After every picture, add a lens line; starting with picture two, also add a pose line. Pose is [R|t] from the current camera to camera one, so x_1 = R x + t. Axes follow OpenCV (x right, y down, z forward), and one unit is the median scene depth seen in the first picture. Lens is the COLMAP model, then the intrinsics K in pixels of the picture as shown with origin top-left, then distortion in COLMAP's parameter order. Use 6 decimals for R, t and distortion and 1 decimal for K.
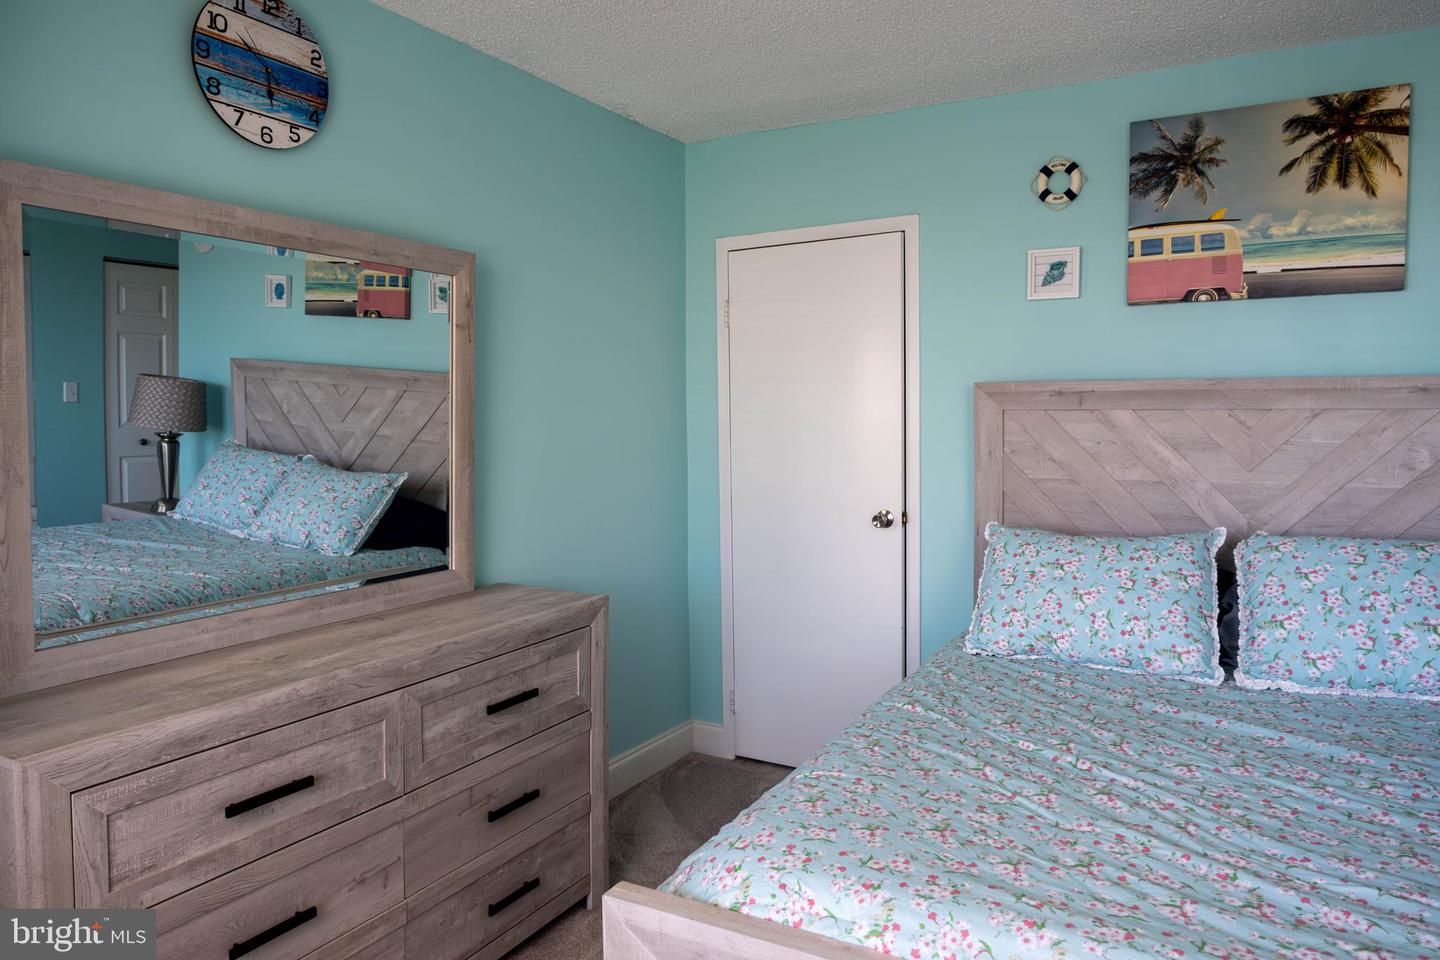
lens RADIAL K [[974.1, 0, 726.9], [0, 974.1, 462.3], [0, 0, 1]] dist [-0.003355, 0.003820]
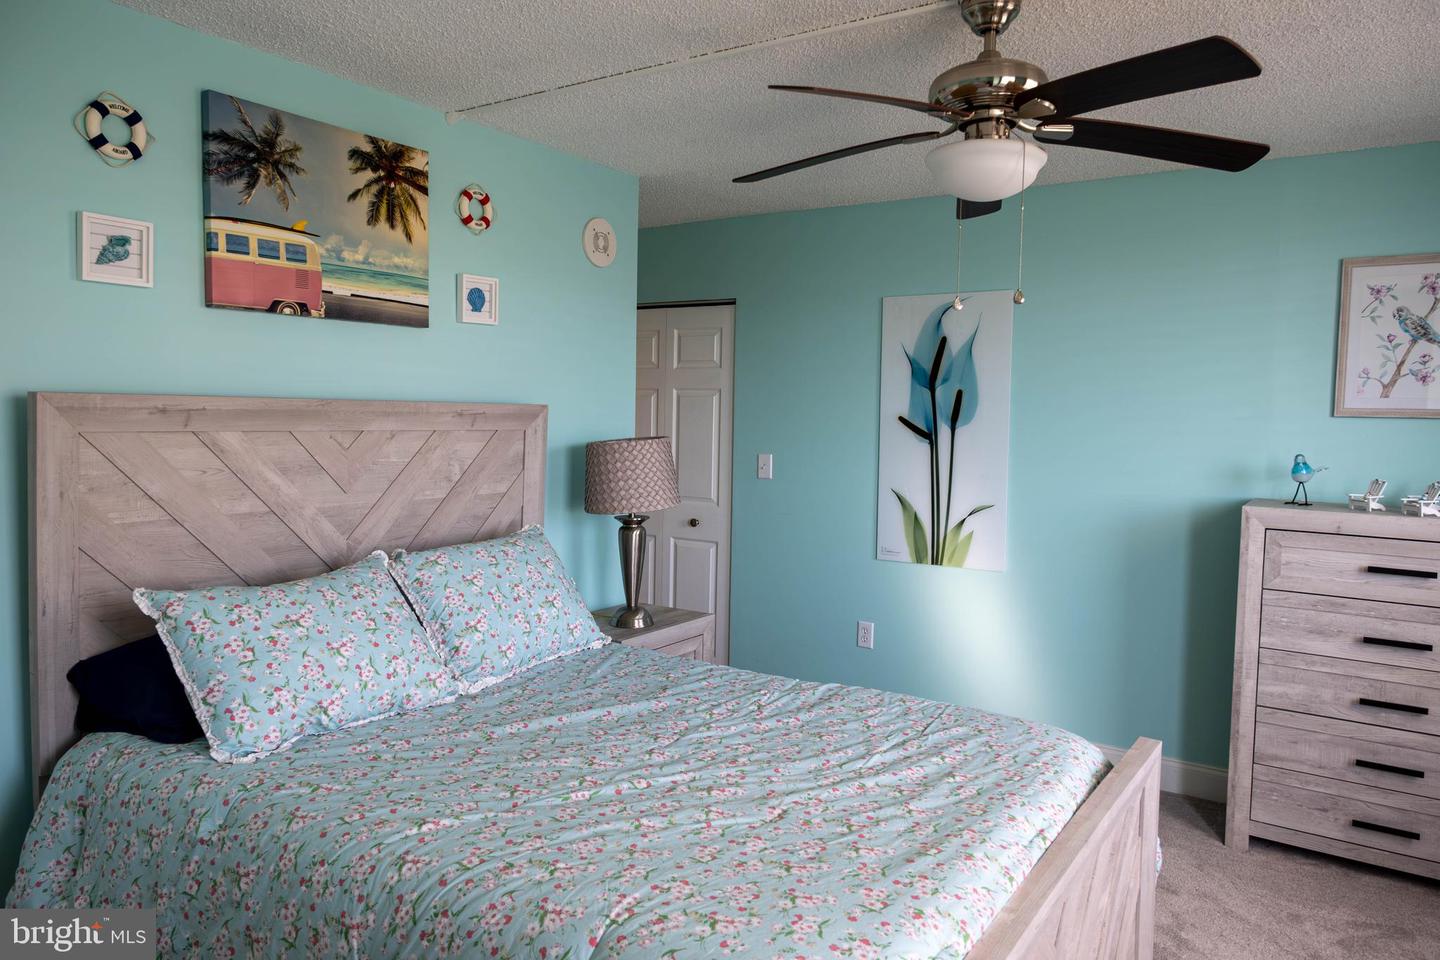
lens RADIAL K [[974.1, 0, 726.9], [0, 974.1, 462.3], [0, 0, 1]] dist [-0.003355, 0.003820]
pose [[0.082972, -0.044075, 0.995577, -0.432934], [0.036708, 0.998479, 0.041145, -0.049466], [-0.995876, 0.033131, 0.084464, 0.533477]]
